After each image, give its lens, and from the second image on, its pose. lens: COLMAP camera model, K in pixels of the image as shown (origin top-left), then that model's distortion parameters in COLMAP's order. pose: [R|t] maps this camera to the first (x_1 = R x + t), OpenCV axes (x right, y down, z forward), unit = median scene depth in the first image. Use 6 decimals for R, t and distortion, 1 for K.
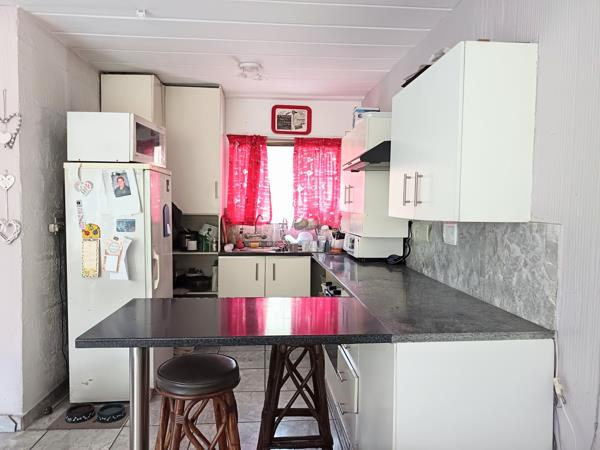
lens RADIAL K [[425.0, 0, 300.6], [0, 425.0, 227.5], [0, 0, 1]] dist [0.062903, 0.000263]
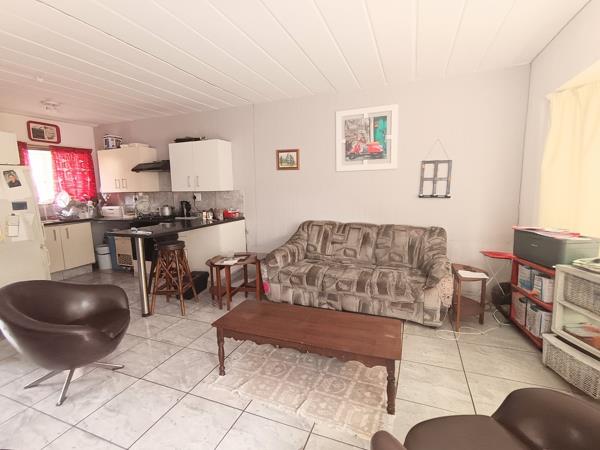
lens RADIAL K [[299.2, 0, 300.4], [0, 299.2, 224.1], [0, 0, 1]] dist [-0.000006, 0.000250]
pose [[0.445576, -0.137525, 0.884618, -0.583800], [0.077970, 0.990337, 0.114687, 0.009774], [-0.891842, 0.017872, 0.451993, -0.244686]]
